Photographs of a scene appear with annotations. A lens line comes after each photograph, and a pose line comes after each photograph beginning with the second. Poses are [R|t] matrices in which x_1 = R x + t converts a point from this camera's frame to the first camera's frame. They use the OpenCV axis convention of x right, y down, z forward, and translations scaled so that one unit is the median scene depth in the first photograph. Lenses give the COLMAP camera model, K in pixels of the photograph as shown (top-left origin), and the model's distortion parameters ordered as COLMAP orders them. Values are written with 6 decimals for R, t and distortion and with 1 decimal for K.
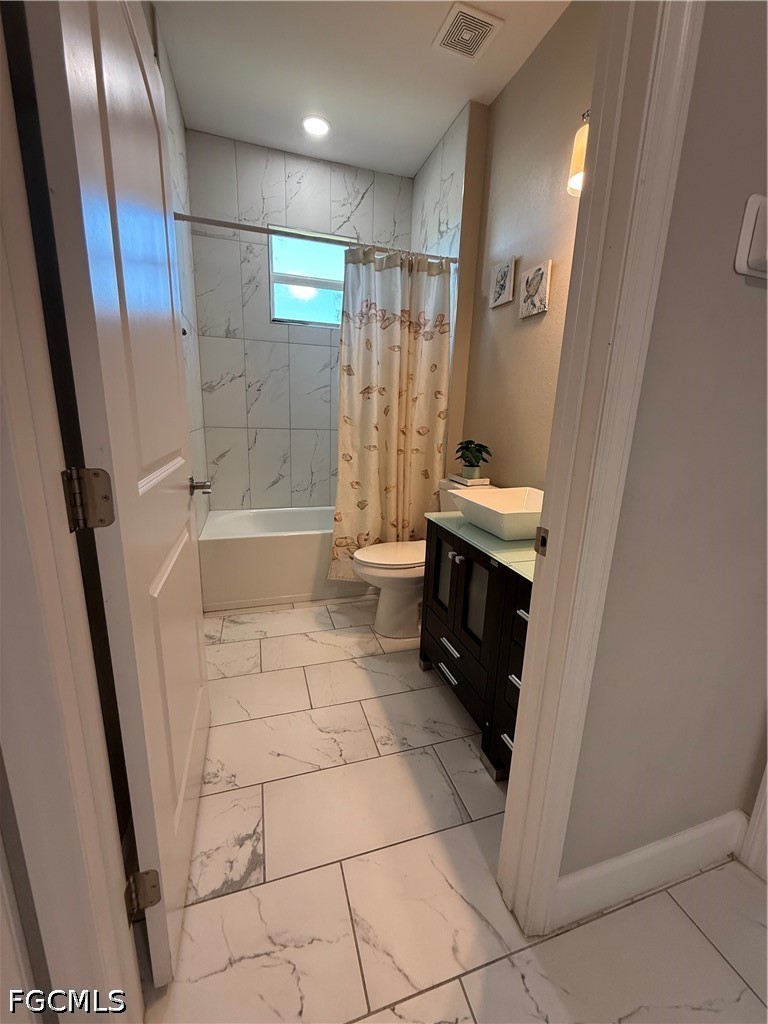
lens RADIAL K [[408.9, 0, 385.1], [0, 408.9, 509.0], [0, 0, 1]] dist [0.001242, 0.000000]
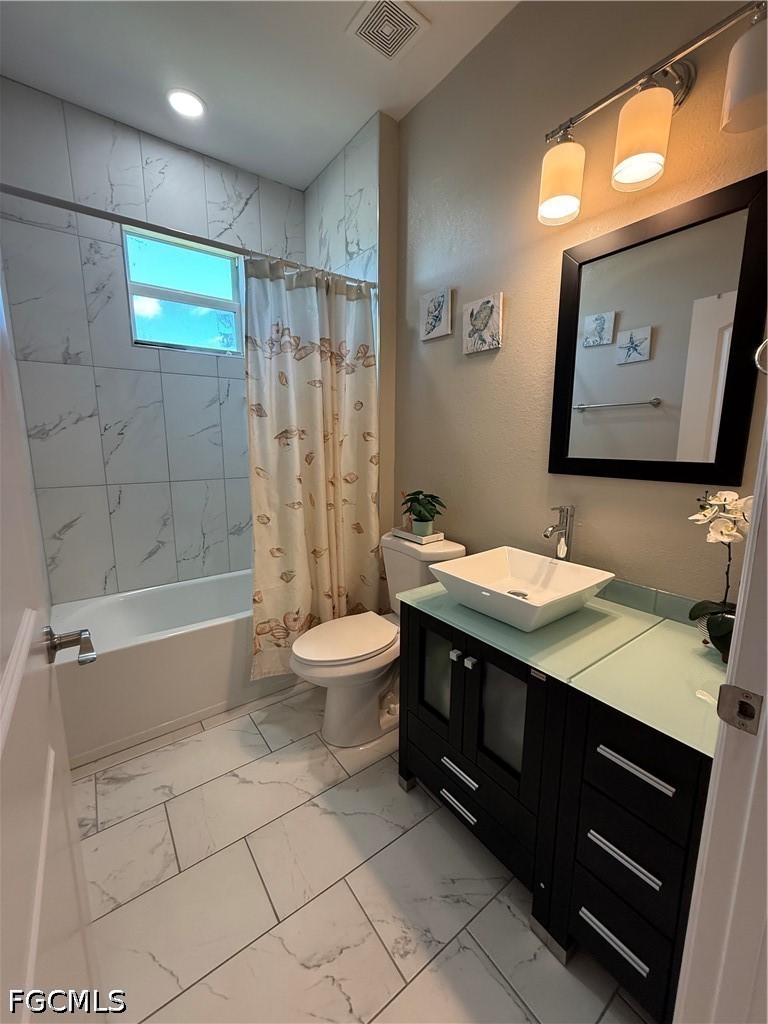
lens RADIAL K [[408.9, 0, 385.1], [0, 408.9, 509.0], [0, 0, 1]] dist [0.001242, 0.000000]
pose [[0.947385, -0.084693, 0.308689, -0.130465], [0.101103, 0.994168, -0.037528, -0.107973], [-0.303710, 0.066763, 0.950422, 0.215279]]
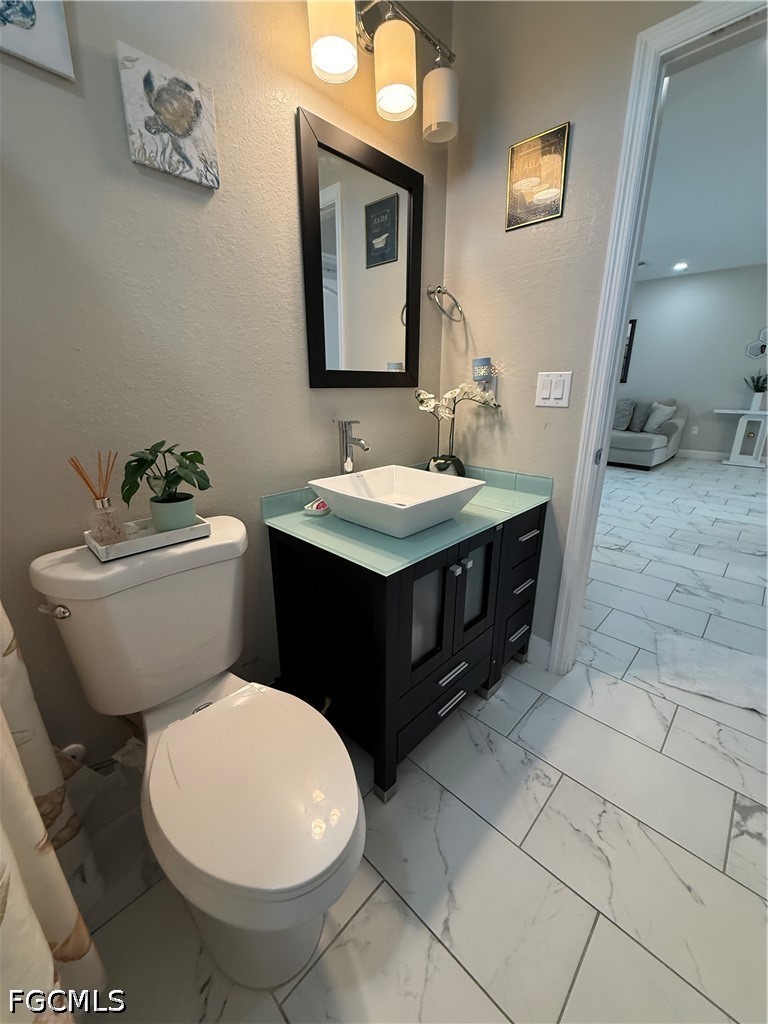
lens RADIAL K [[408.9, 0, 385.1], [0, 408.9, 509.0], [0, 0, 1]] dist [0.001242, 0.000000]
pose [[-0.476142, -0.293164, 0.829062, -0.275741], [0.183000, 0.889118, 0.419500, -0.248107], [-0.860116, 0.351460, -0.369698, 1.008232]]
